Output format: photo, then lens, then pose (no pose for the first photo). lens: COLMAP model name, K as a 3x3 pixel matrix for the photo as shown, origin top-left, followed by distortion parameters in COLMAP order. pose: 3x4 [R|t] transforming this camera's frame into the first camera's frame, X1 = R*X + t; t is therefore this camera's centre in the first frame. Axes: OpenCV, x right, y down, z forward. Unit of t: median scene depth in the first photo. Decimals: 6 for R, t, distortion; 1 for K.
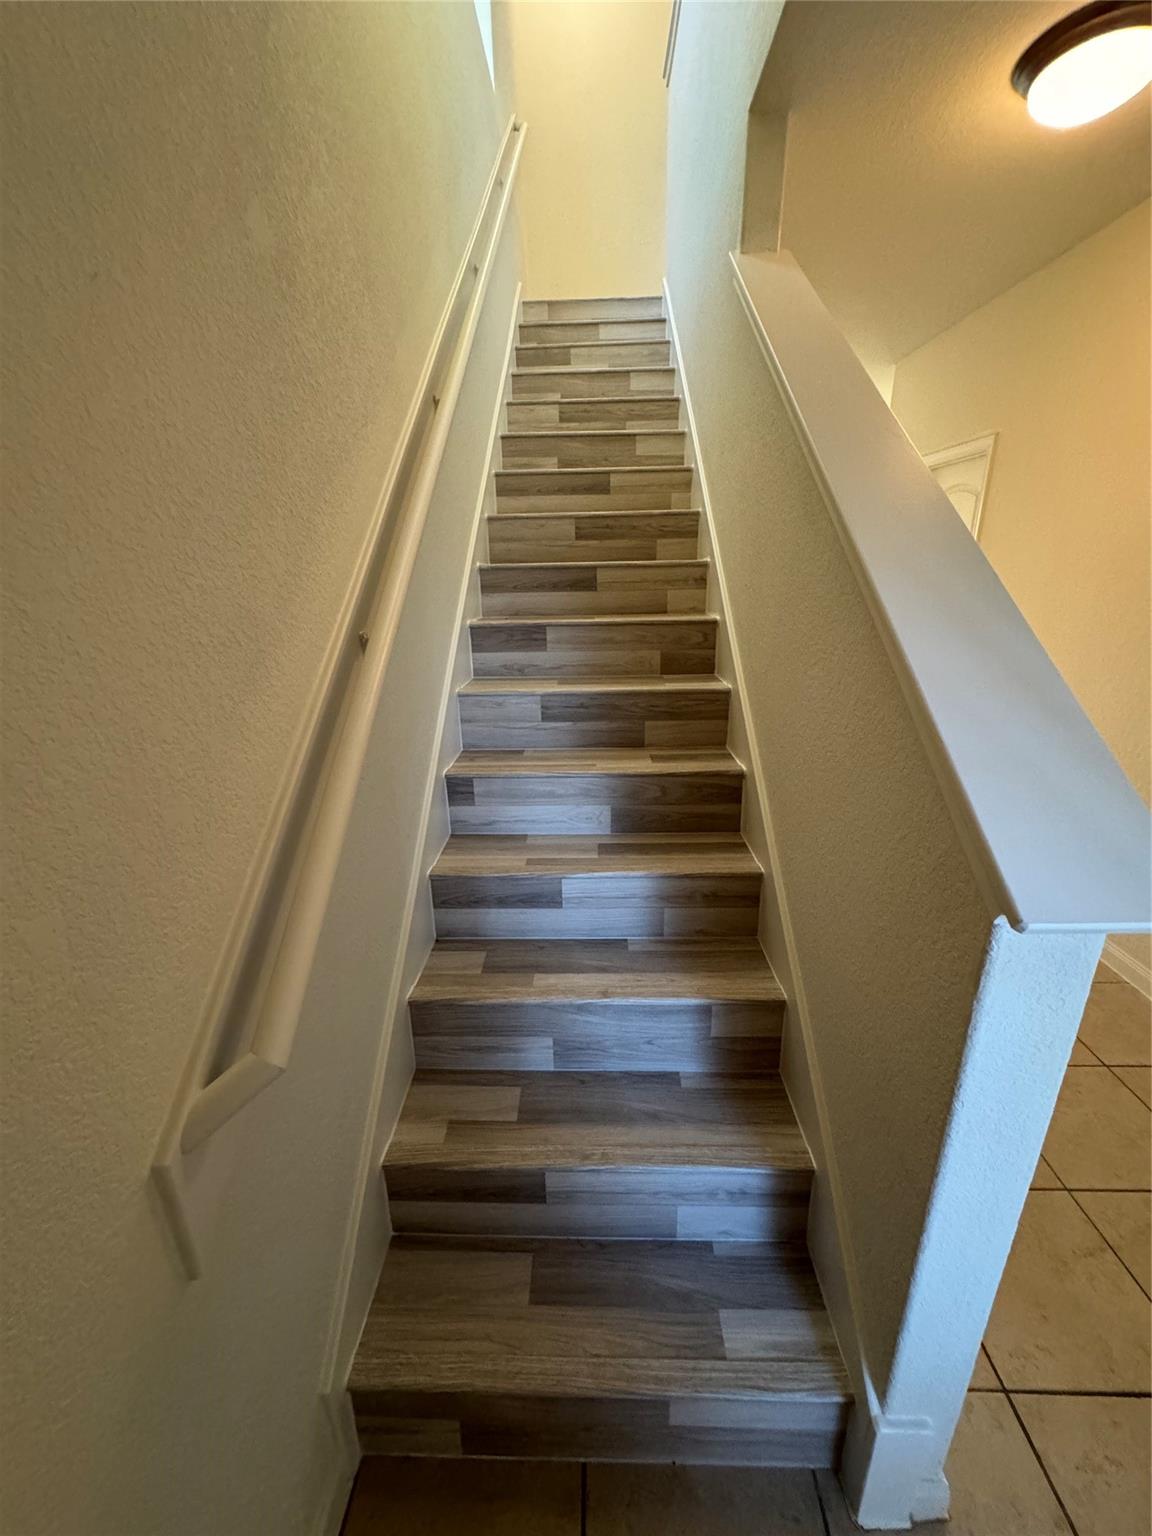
lens RADIAL K [[612.8, 0, 573.9], [0, 612.8, 765.7], [0, 0, 1]] dist [-0.003277, 0.000776]
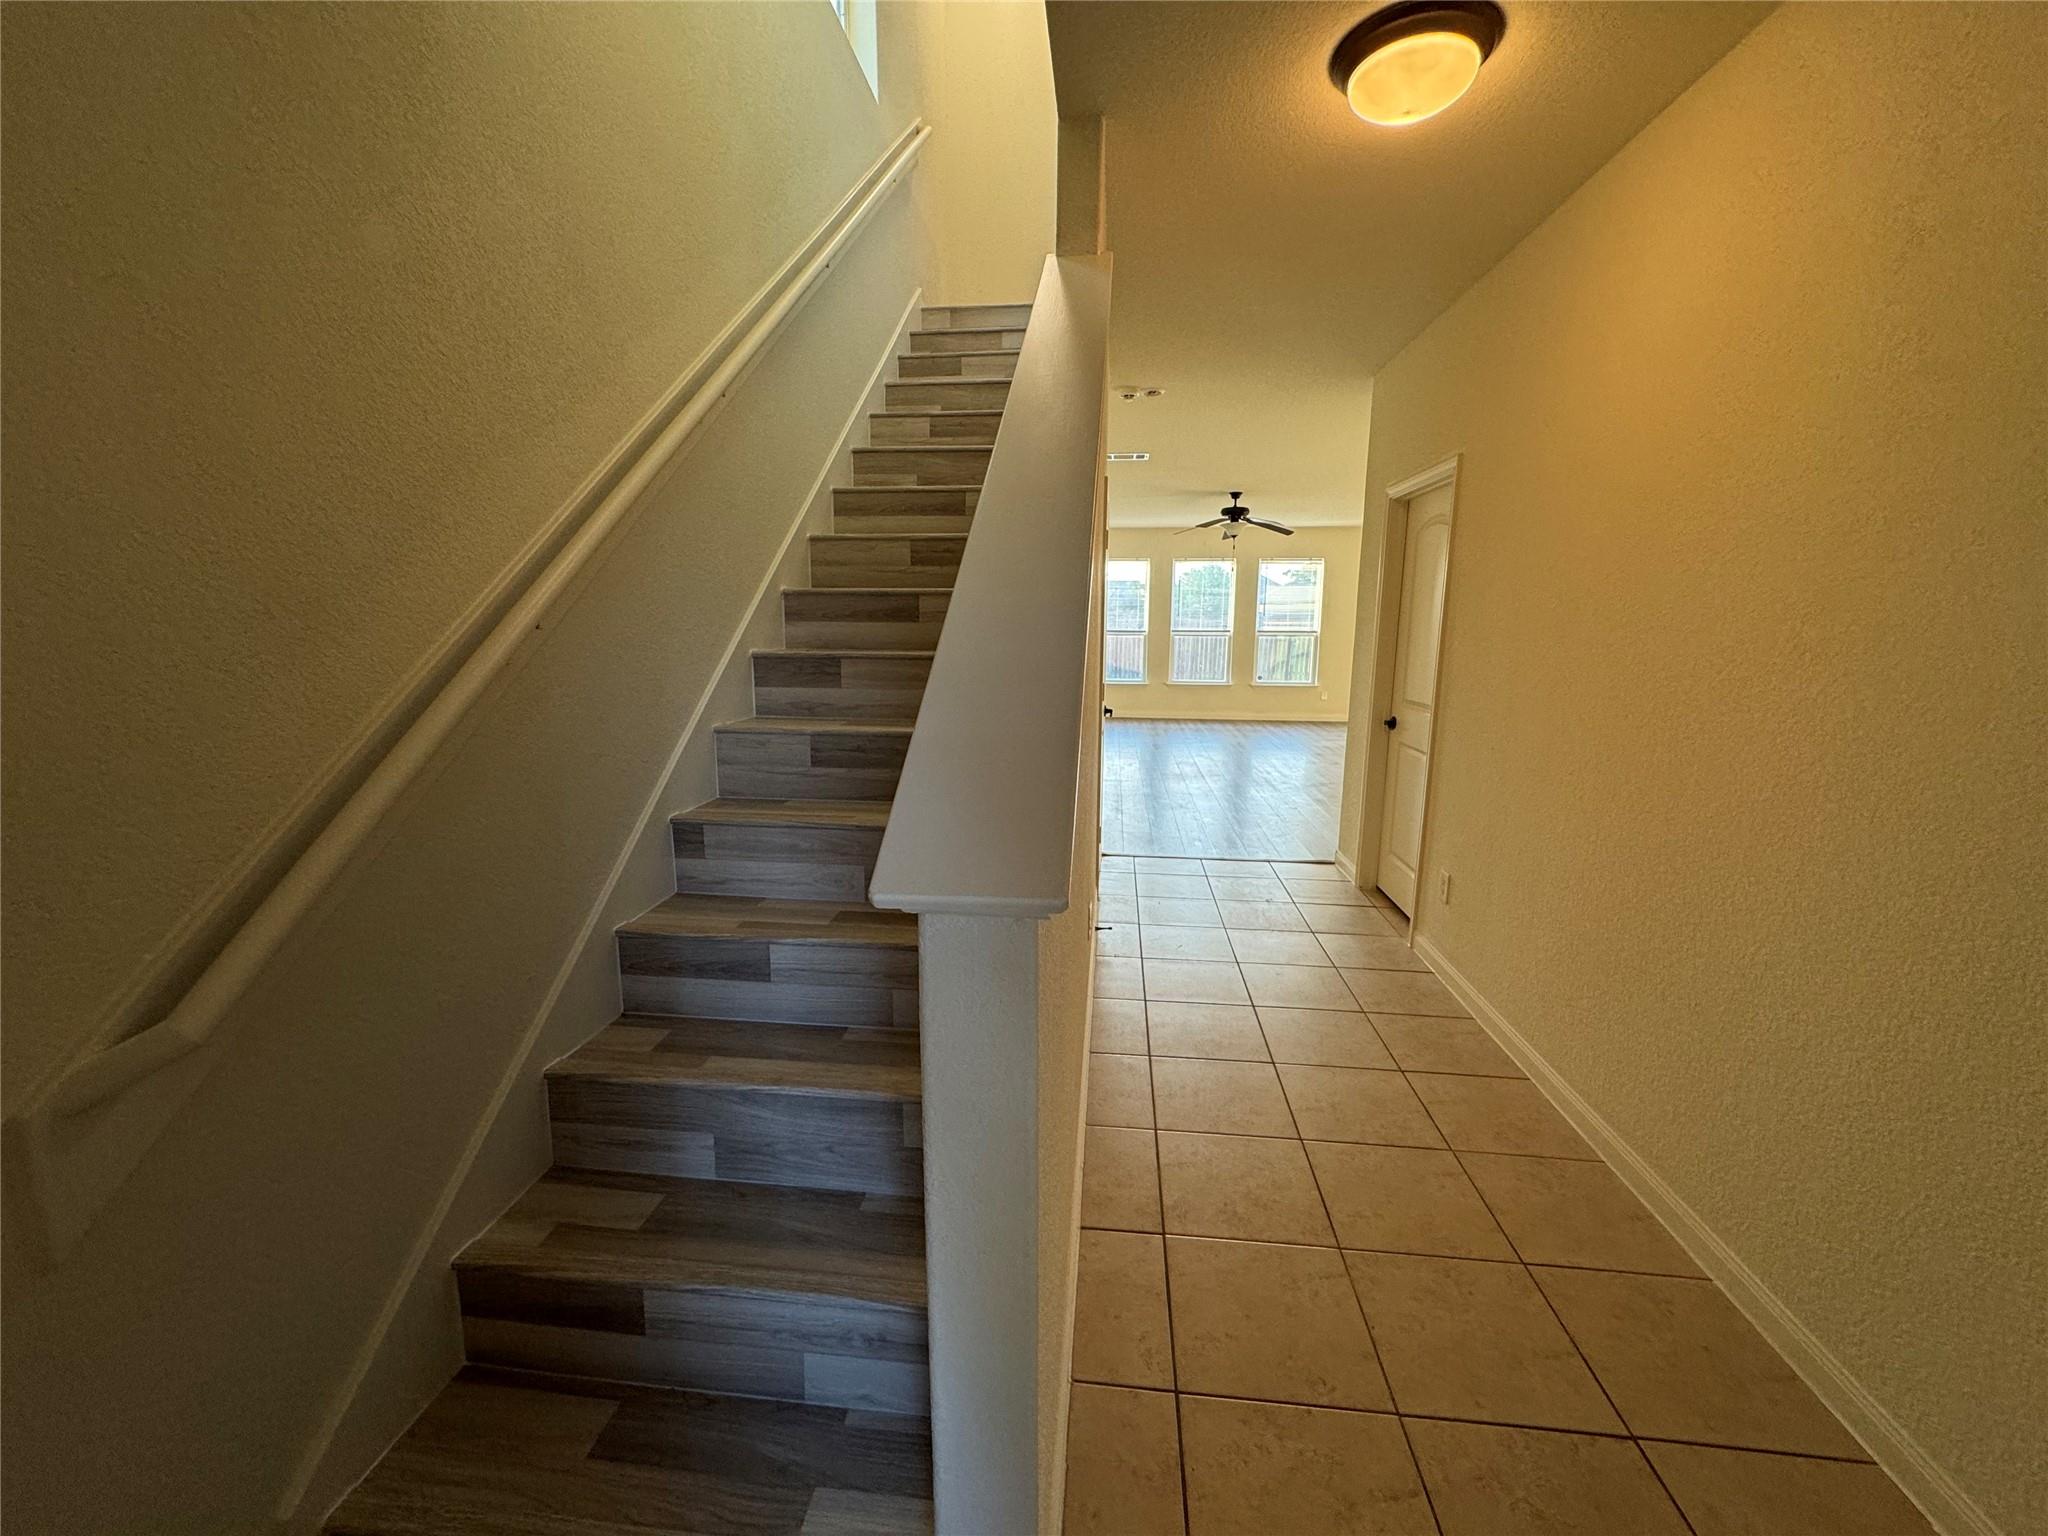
lens RADIAL K [[817.1, 0, 1037.9], [0, 817.1, 773.6], [0, 0, 1]] dist [-0.003277, 0.000776]
pose [[0.996646, 0.040863, -0.070901, 0.406691], [-0.049980, 0.989989, -0.131996, 0.084025], [0.064797, 0.135097, 0.988711, -0.093459]]
